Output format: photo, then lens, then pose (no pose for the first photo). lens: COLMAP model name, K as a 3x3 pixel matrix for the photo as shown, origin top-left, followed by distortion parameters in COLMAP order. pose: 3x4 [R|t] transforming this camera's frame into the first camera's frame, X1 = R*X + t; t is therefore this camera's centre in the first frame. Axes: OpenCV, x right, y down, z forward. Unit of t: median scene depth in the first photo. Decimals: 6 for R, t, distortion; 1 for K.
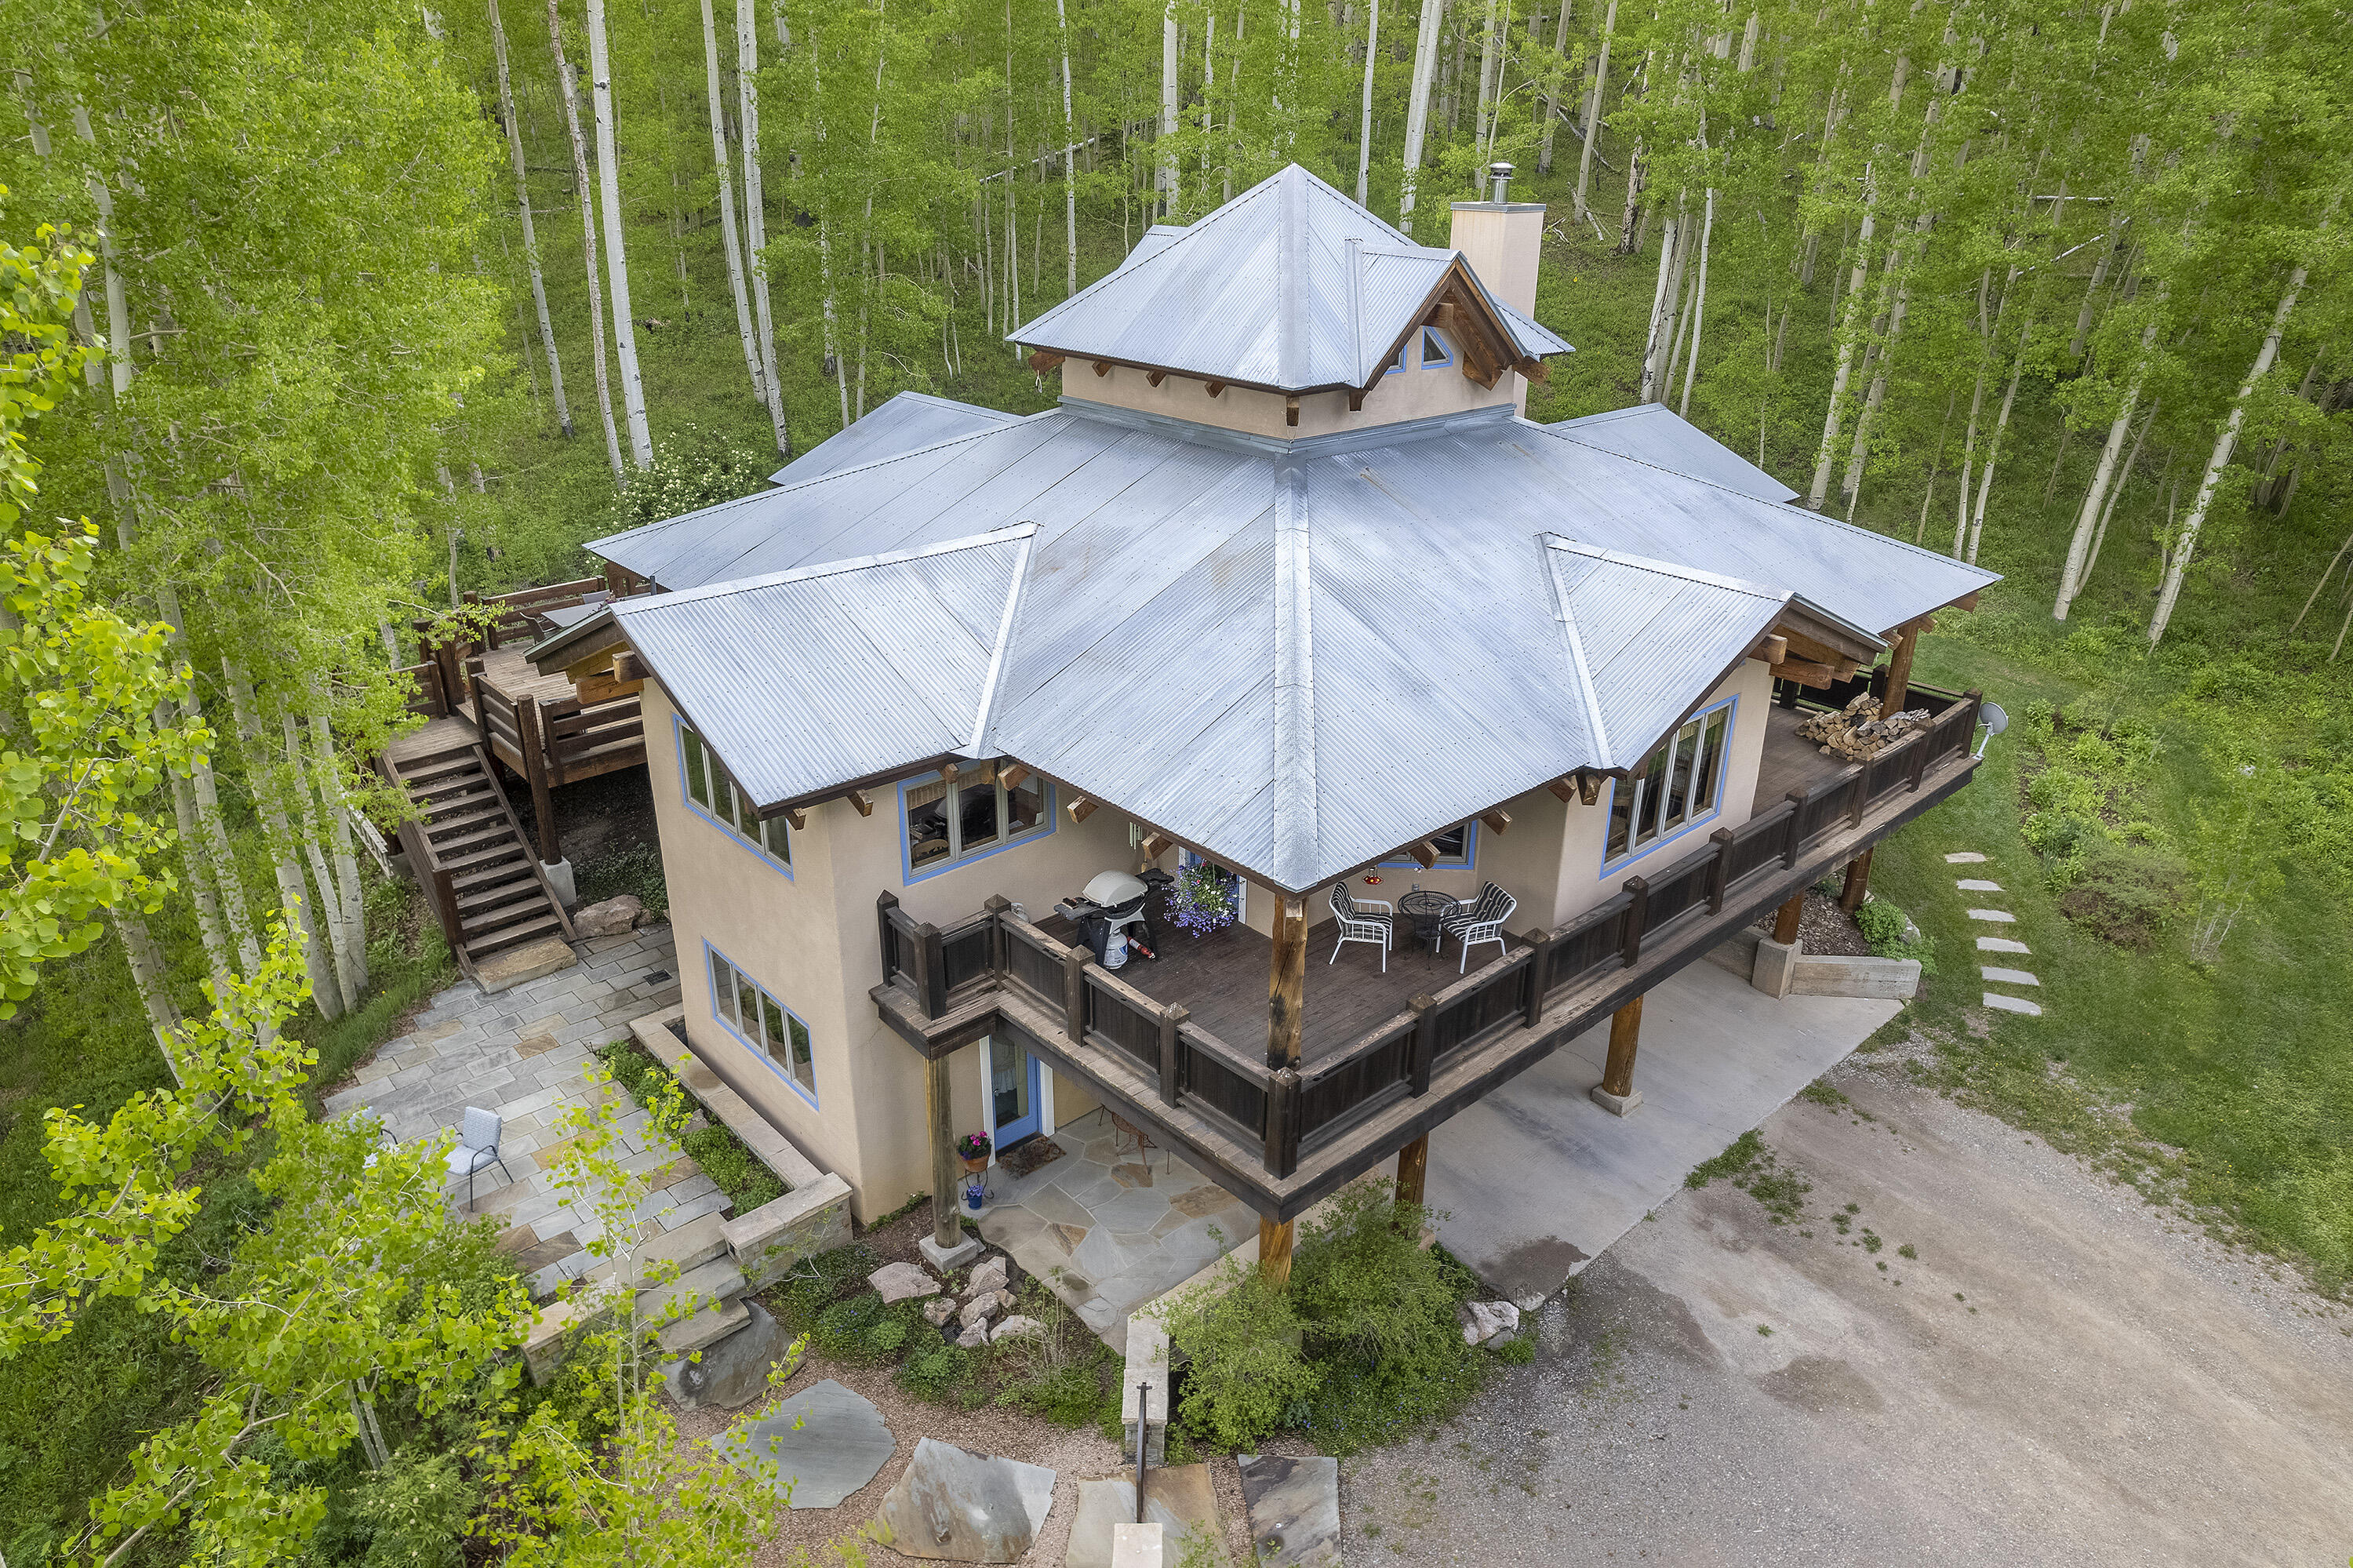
lens RADIAL K [[1503.1, 0, 1176.5], [0, 1503.1, 784.0], [0, 0, 1]] dist [-0.082766, 0.087011]
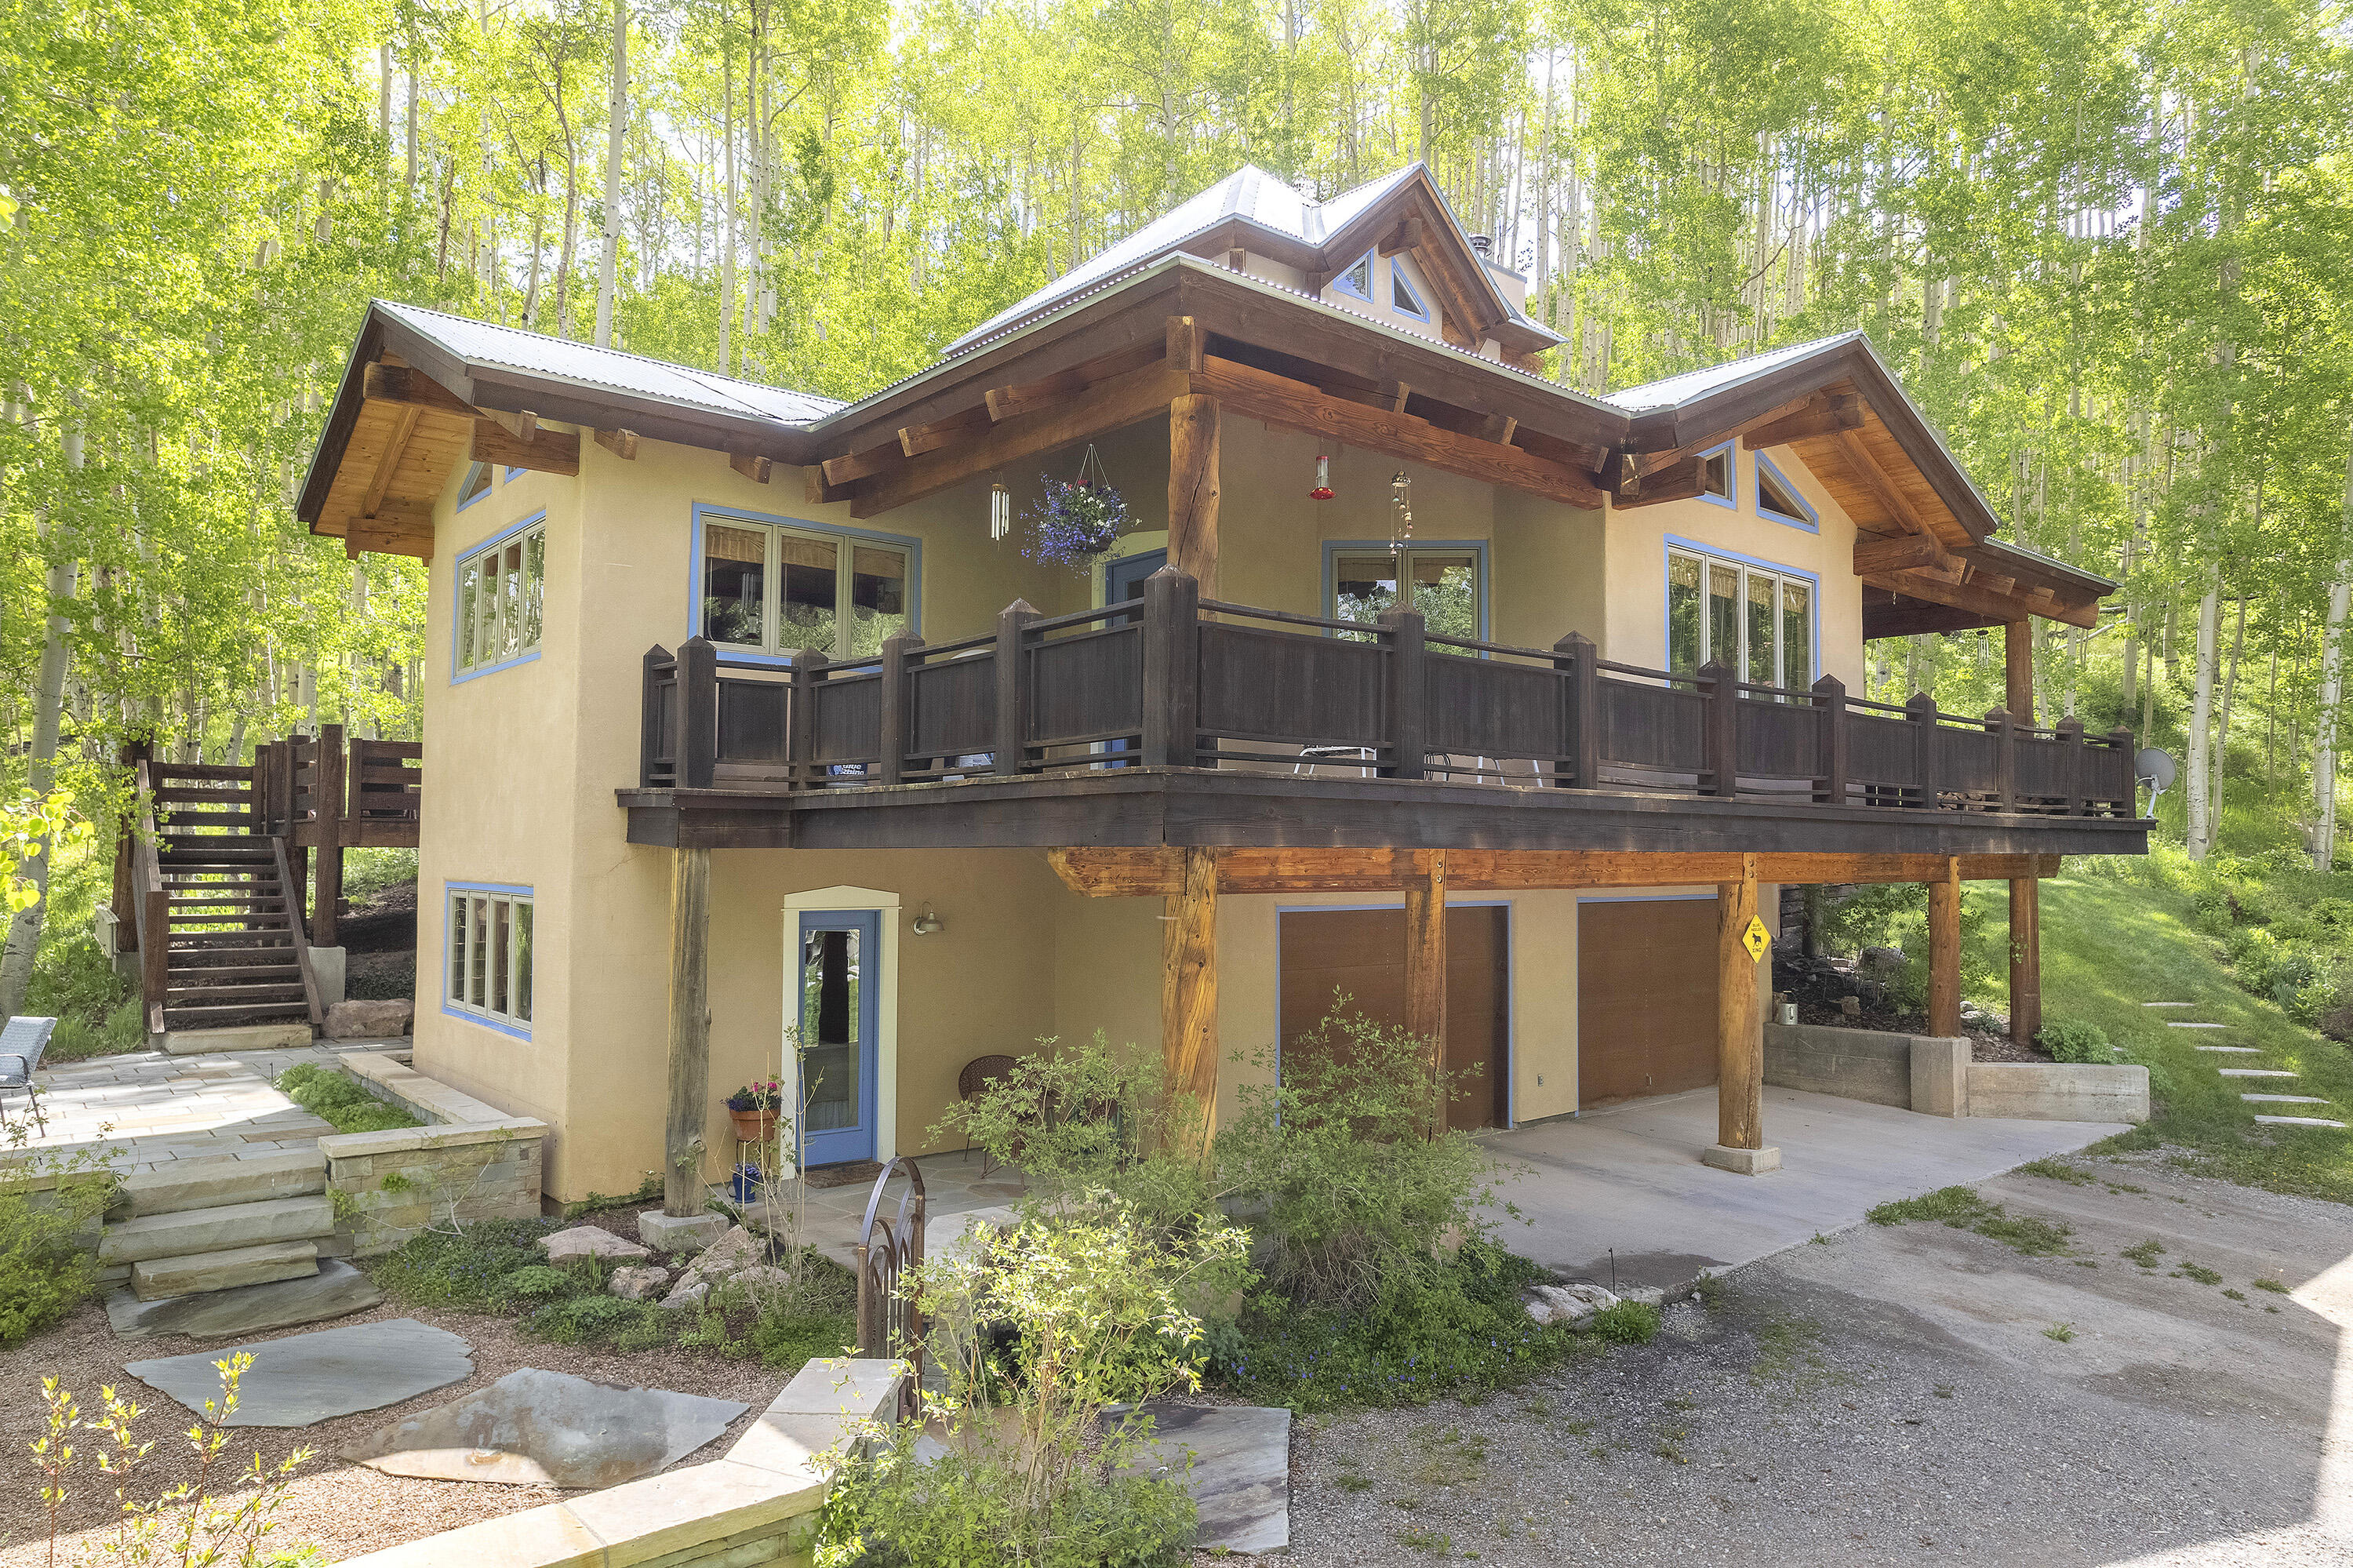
lens RADIAL K [[1503.1, 0, 1176.5], [0, 1503.1, 784.0], [0, 0, 1]] dist [-0.082766, 0.087011]
pose [[0.999495, 0.002010, -0.031728, 0.073070], [-0.015861, 0.896442, -0.442877, 0.425046], [0.027553, 0.443157, 0.896021, 0.376633]]
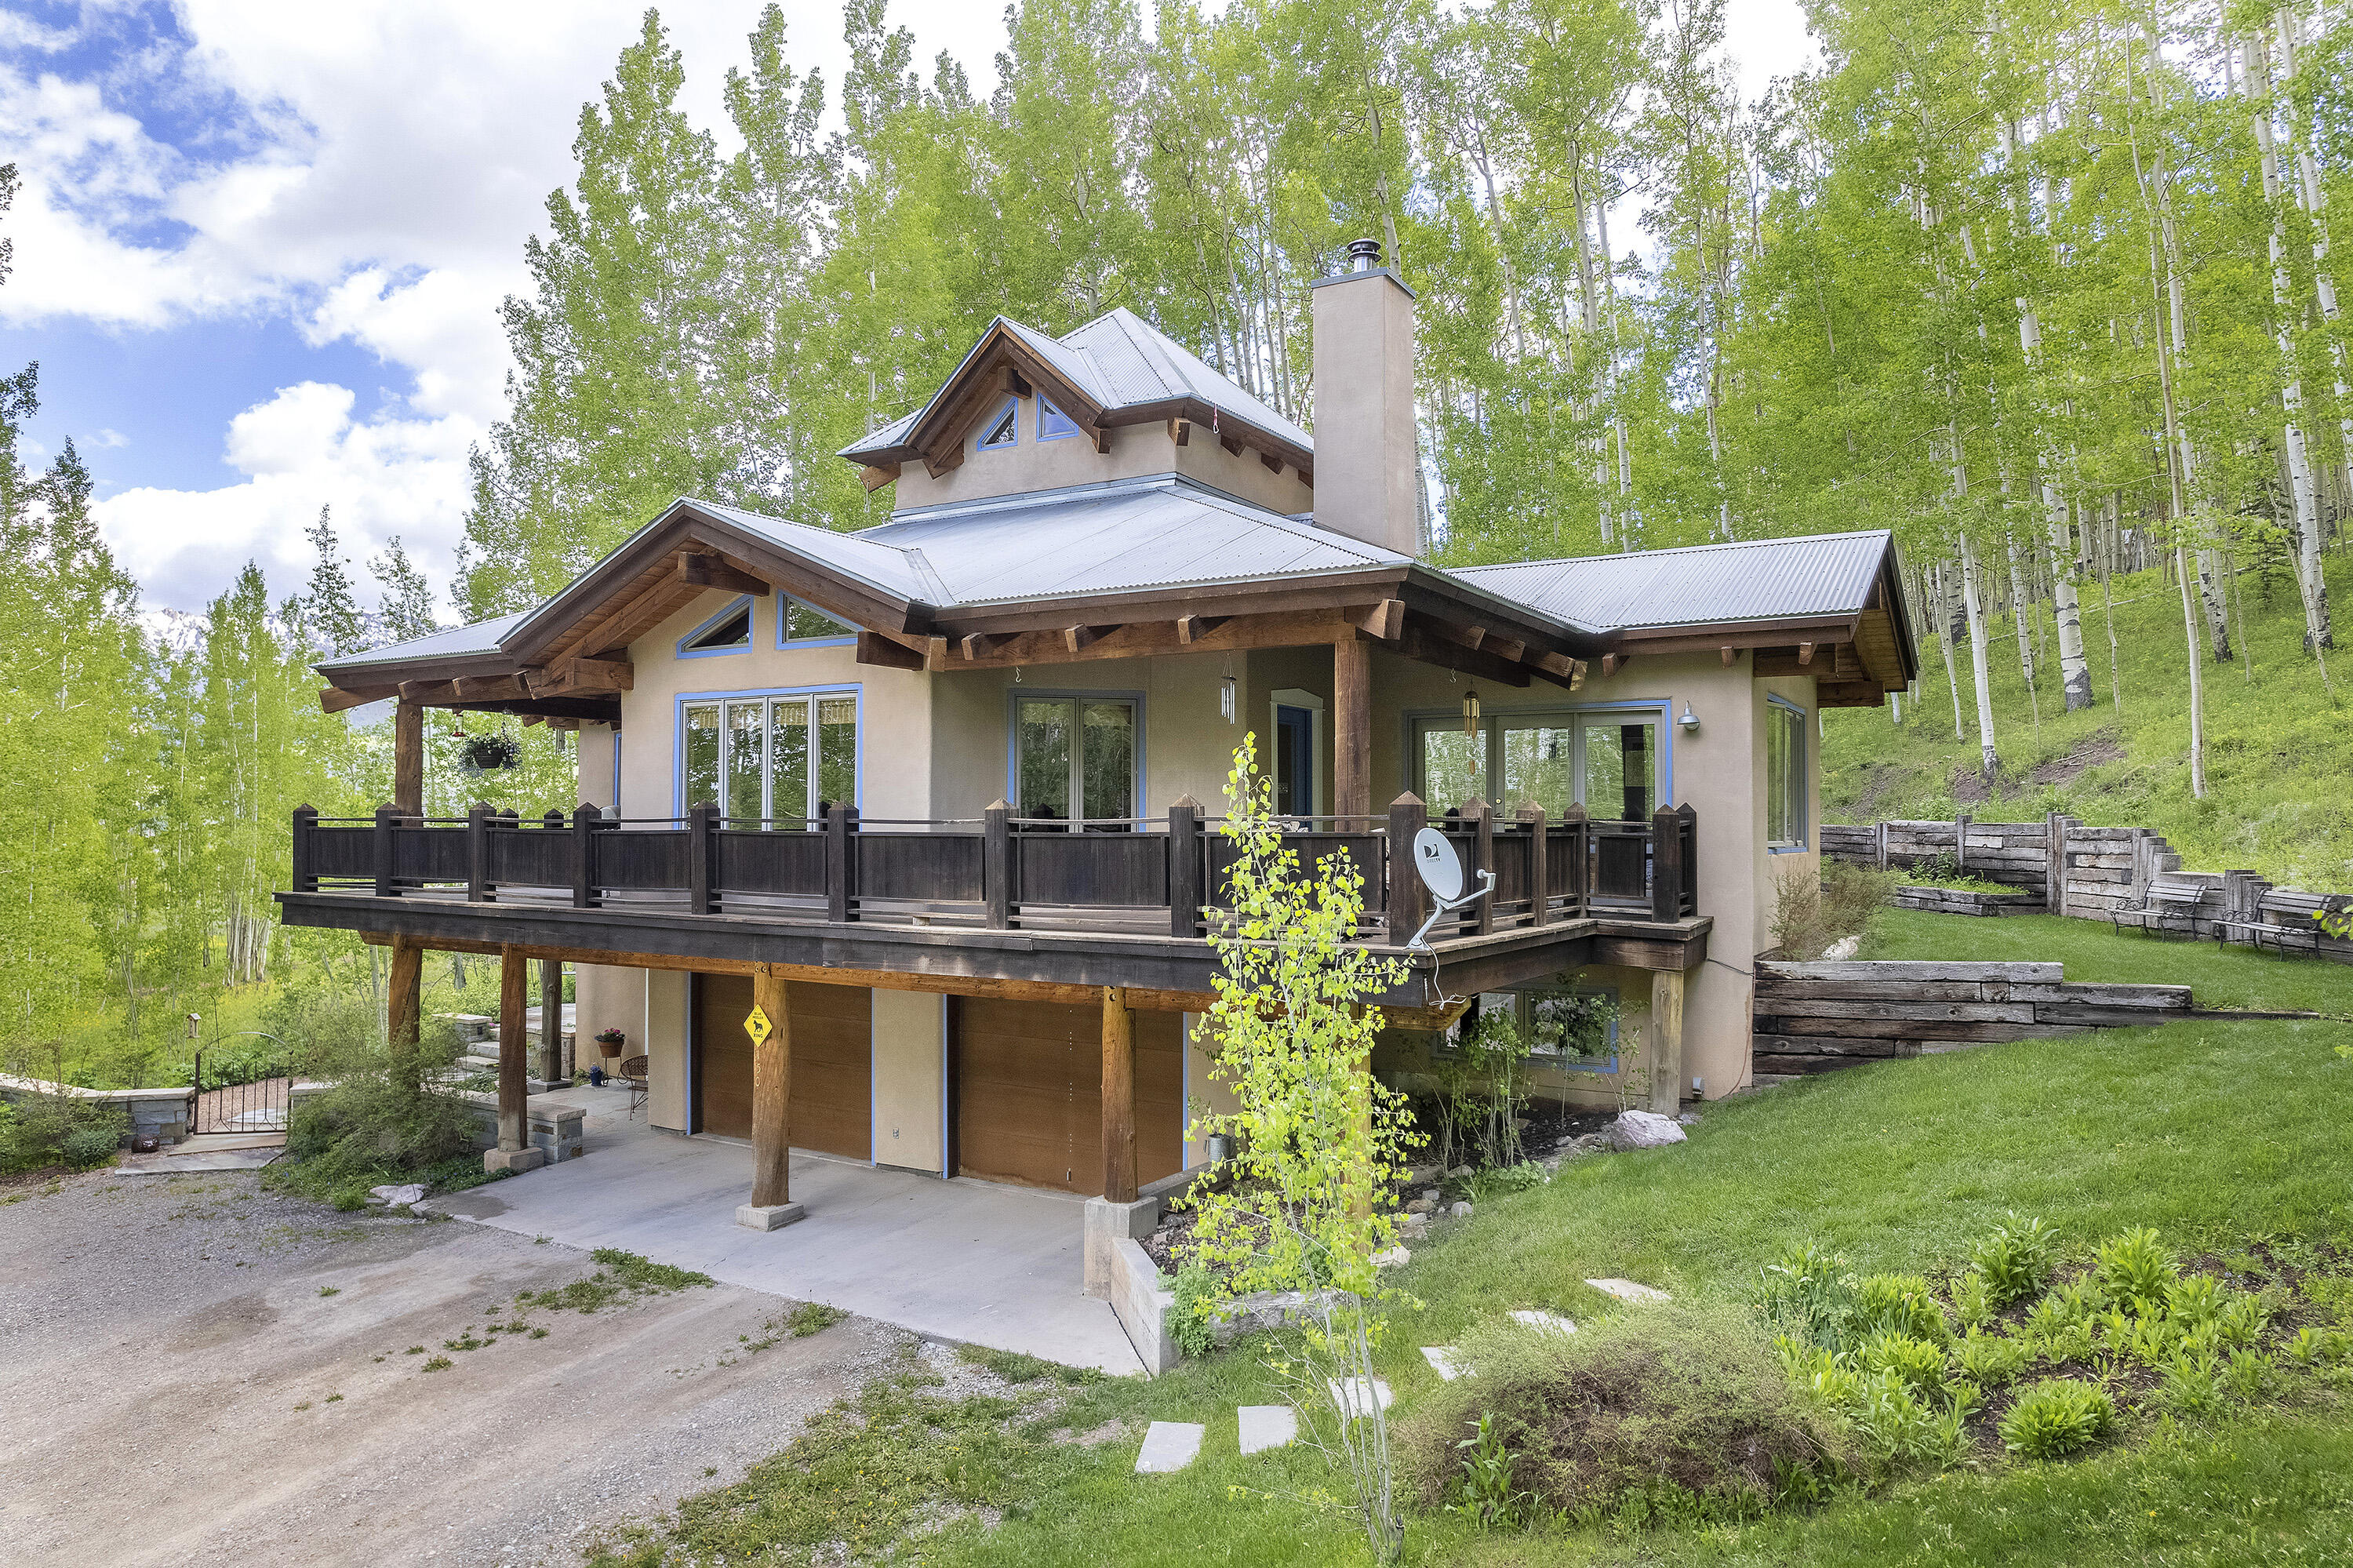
lens RADIAL K [[1503.1, 0, 1176.5], [0, 1503.1, 784.0], [0, 0, 1]] dist [-0.082766, 0.087011]
pose [[0.290779, -0.028757, -0.956358, 1.307463], [-0.387236, 0.910488, -0.145116, 0.042585], [0.874926, 0.412533, 0.253615, 1.061211]]
